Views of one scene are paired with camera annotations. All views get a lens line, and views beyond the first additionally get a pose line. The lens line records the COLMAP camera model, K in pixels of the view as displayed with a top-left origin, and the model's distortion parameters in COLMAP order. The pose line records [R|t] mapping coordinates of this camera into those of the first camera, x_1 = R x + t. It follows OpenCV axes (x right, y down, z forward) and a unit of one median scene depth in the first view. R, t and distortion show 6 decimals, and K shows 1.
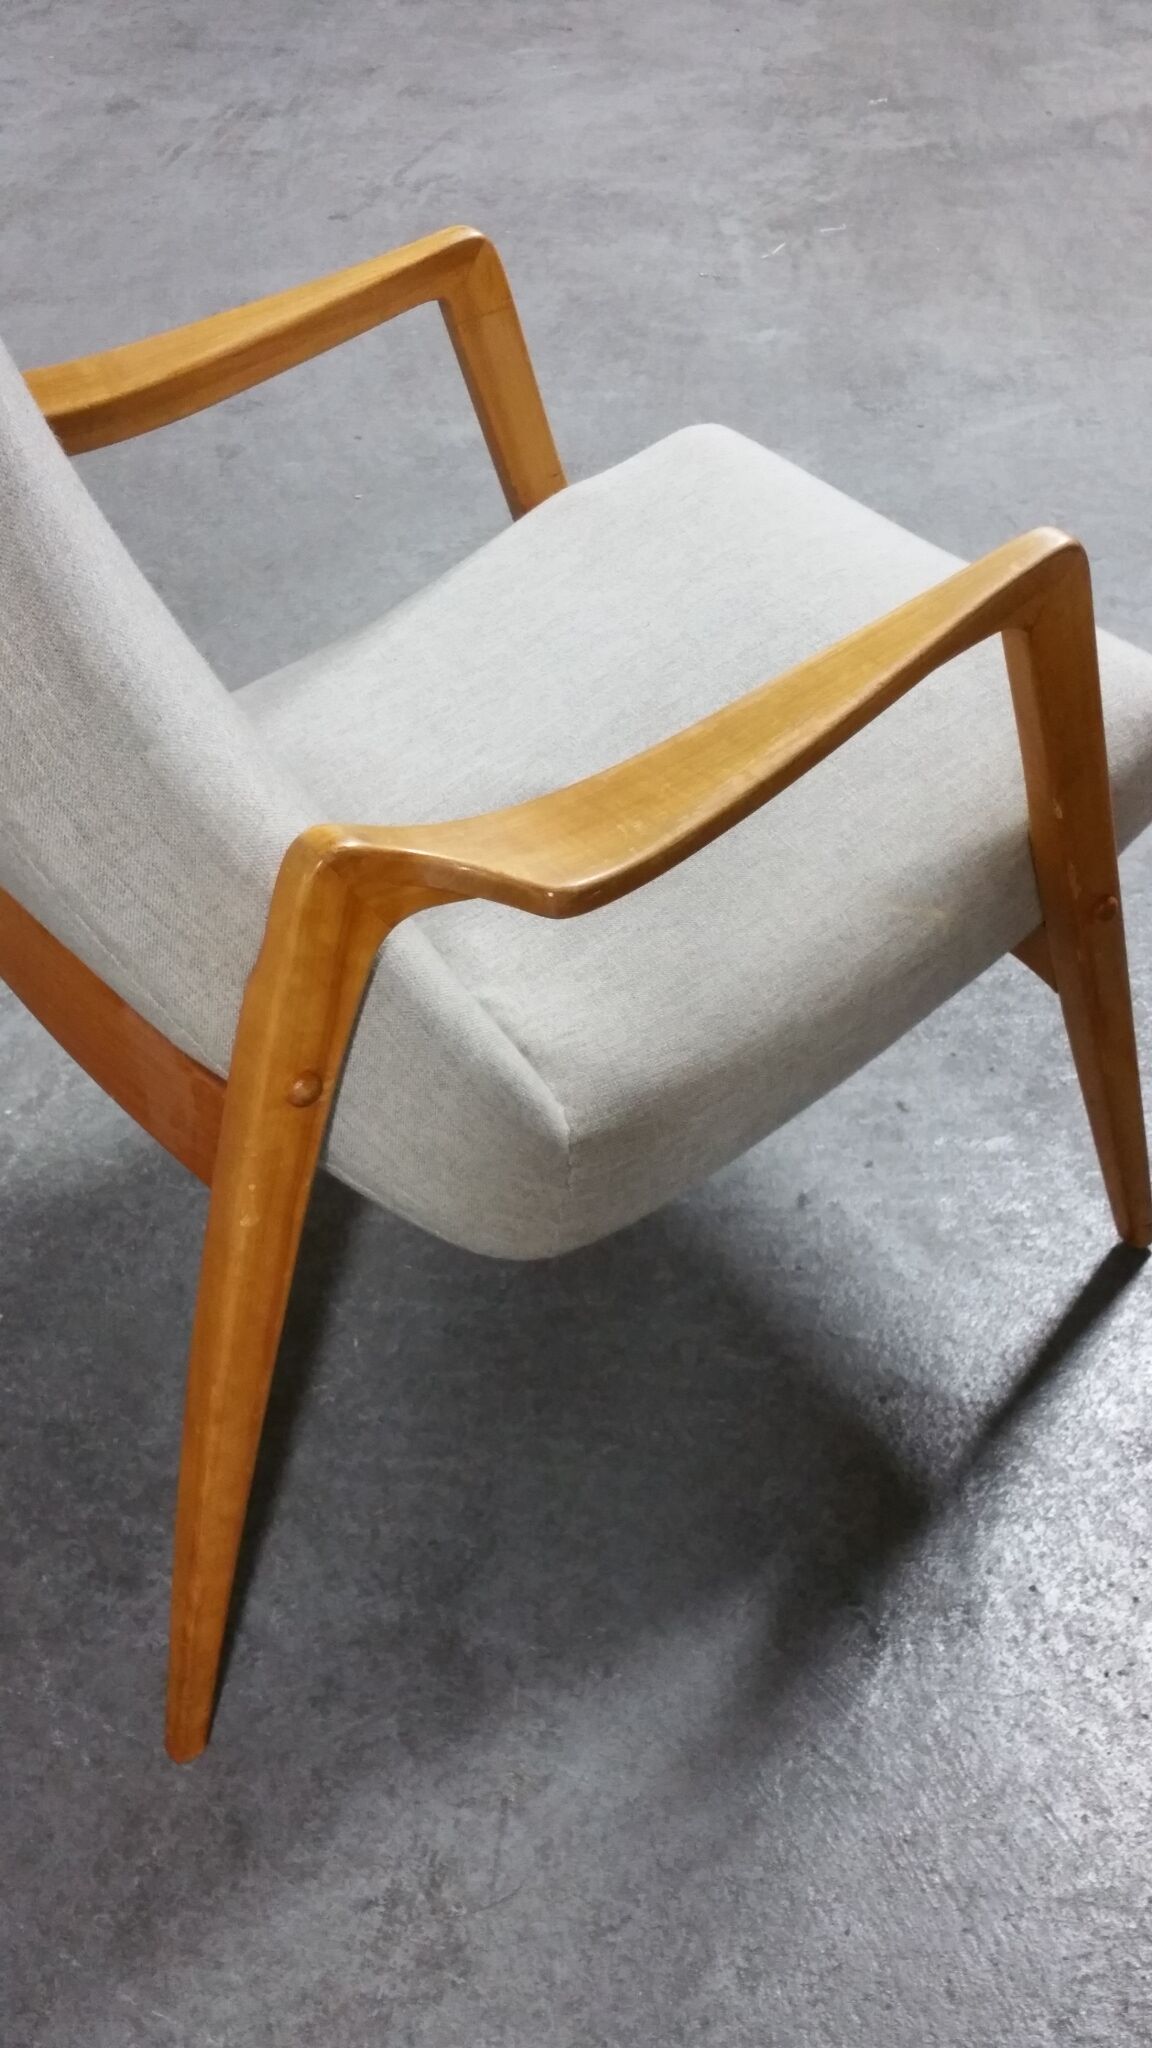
lens RADIAL K [[2201.9, 0, 576.0], [0, 2201.9, 1024.0], [0, 0, 1]] dist [0.165904, -0.406792]
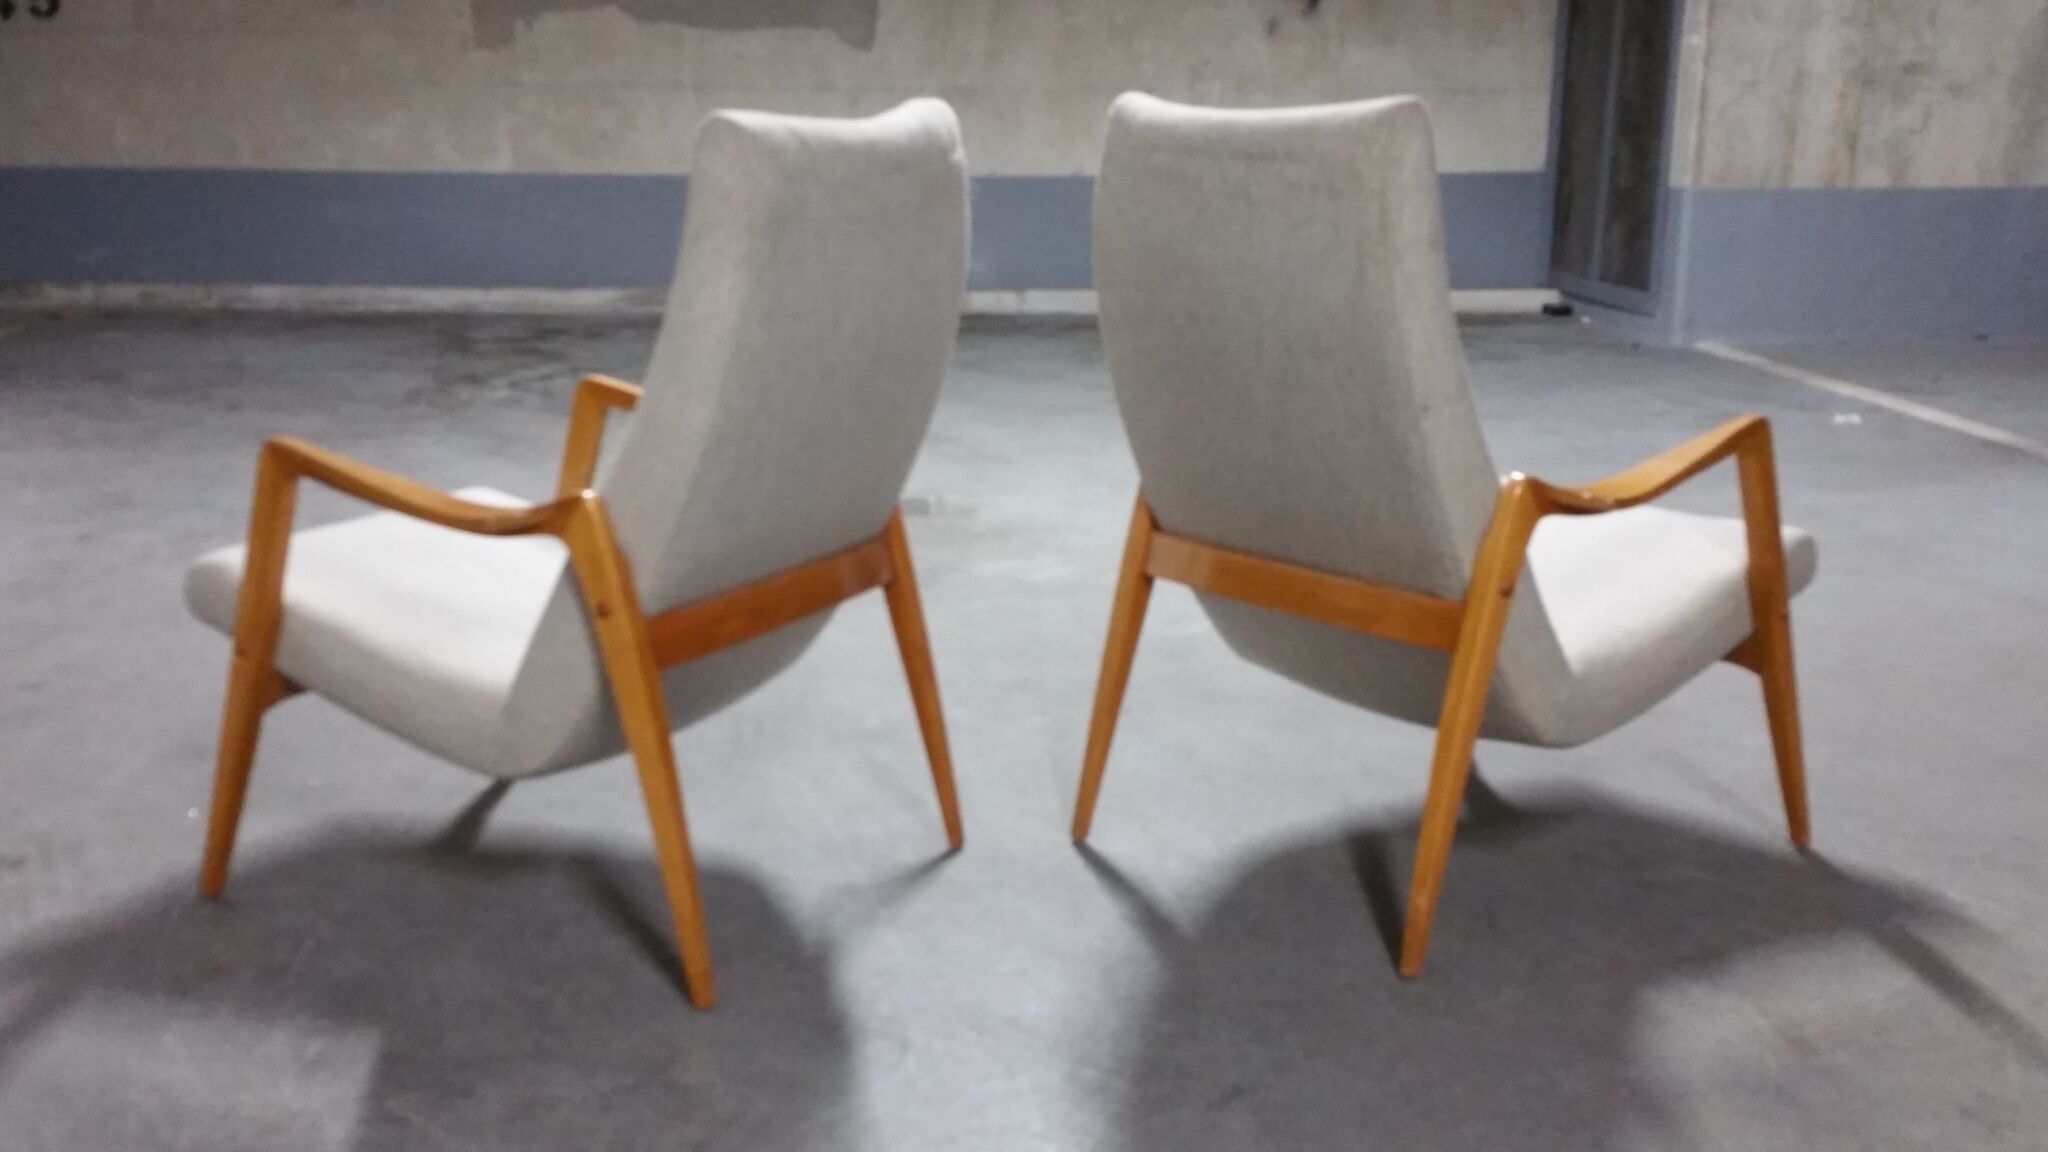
lens RADIAL K [[2118.2, 0, 1004.0], [0, 2118.2, 611.1], [0, 0, 1]] dist [0.178475, -0.384358]
pose [[0.942398, -0.063982, 0.328319, -0.116104], [0.193478, 0.904945, -0.379000, 0.217807], [-0.272861, 0.420691, 0.865197, -0.230916]]
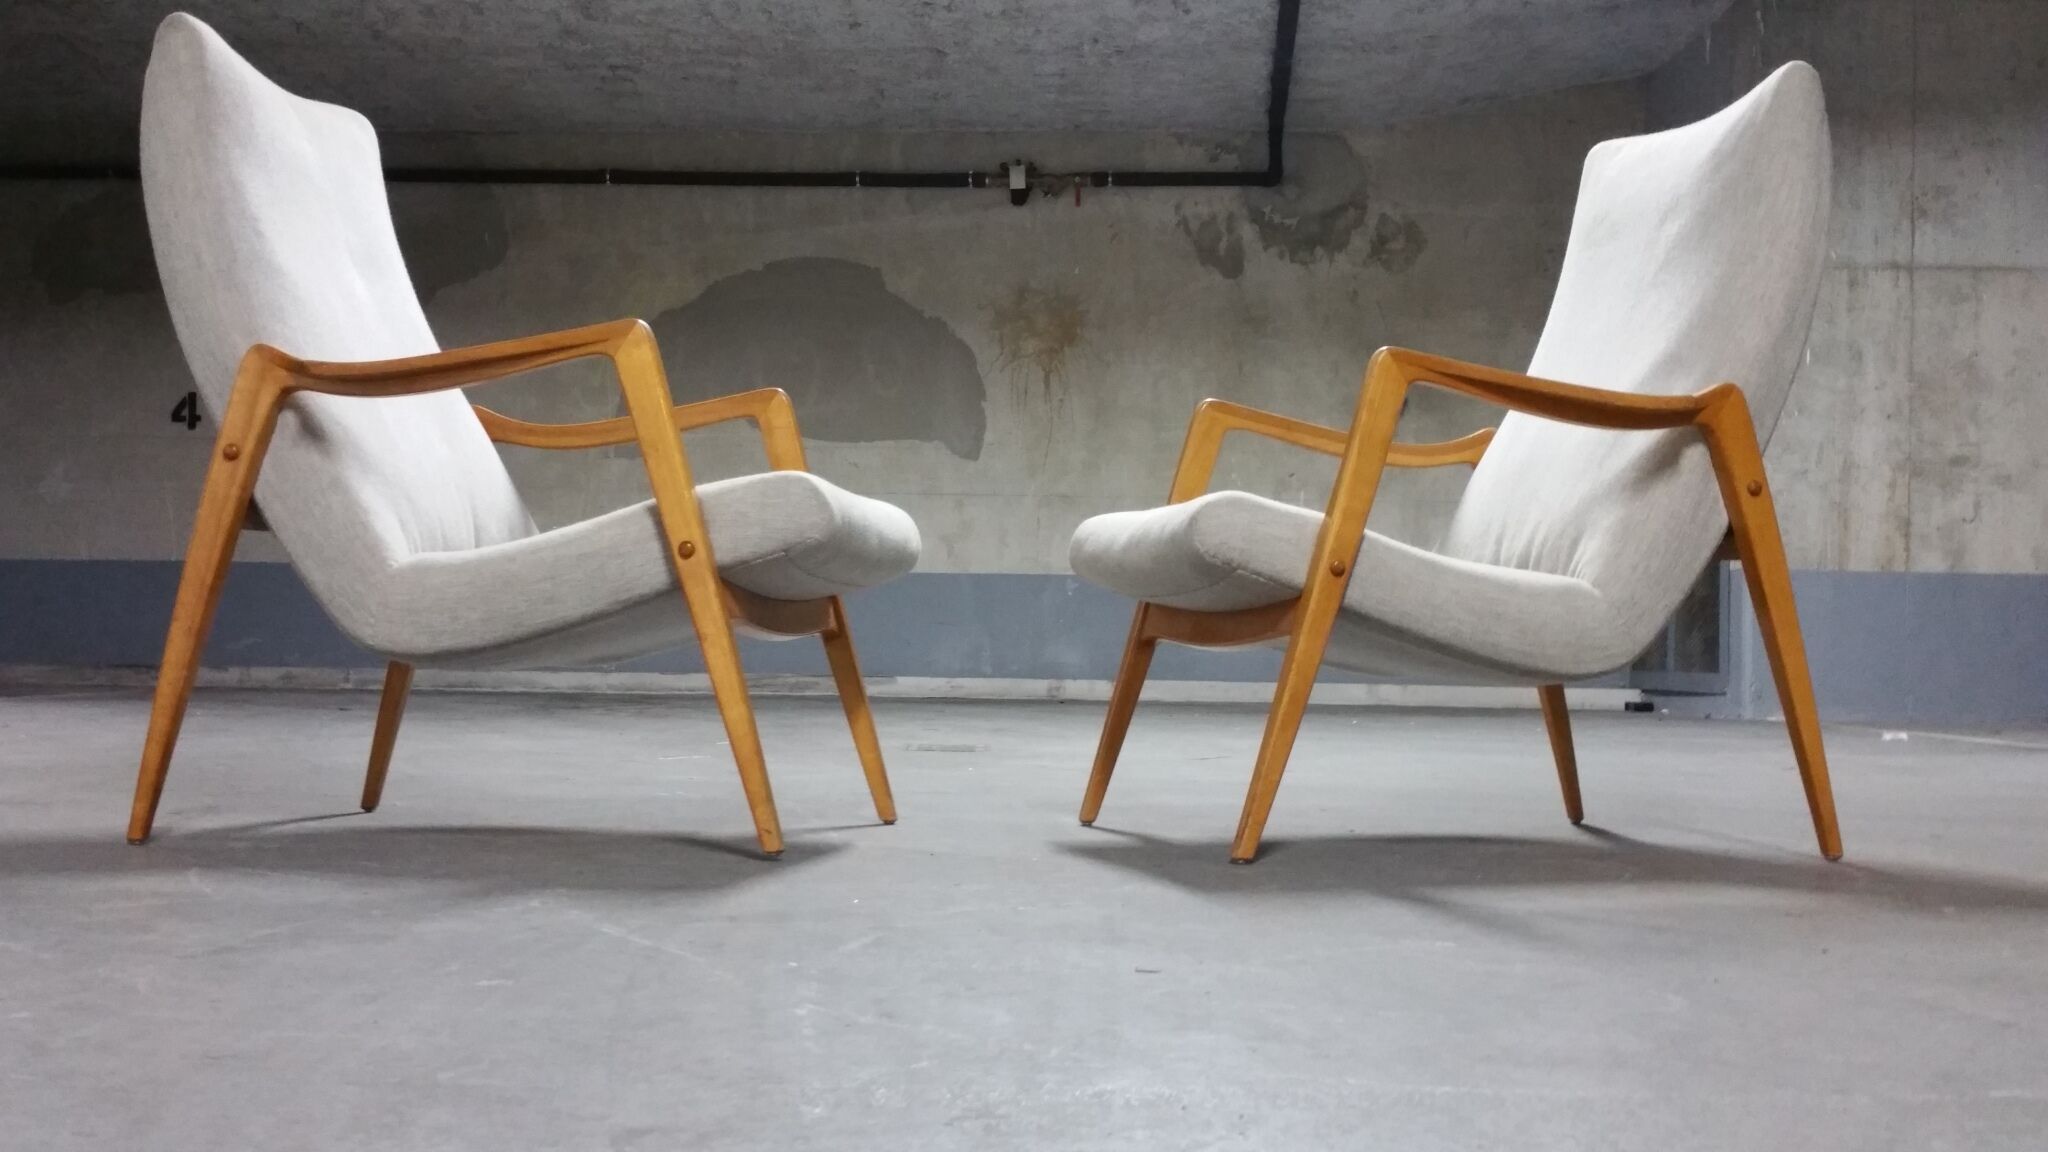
lens RADIAL K [[2129.8, 0, 1040.9], [0, 2129.8, 590.2], [0, 0, 1]] dist [0.158915, -0.346888]
pose [[0.958640, 0.036122, 0.282321, -0.072543], [0.151386, 0.775262, -0.613230, 0.438734], [-0.241024, 0.630606, 0.737729, -0.193770]]
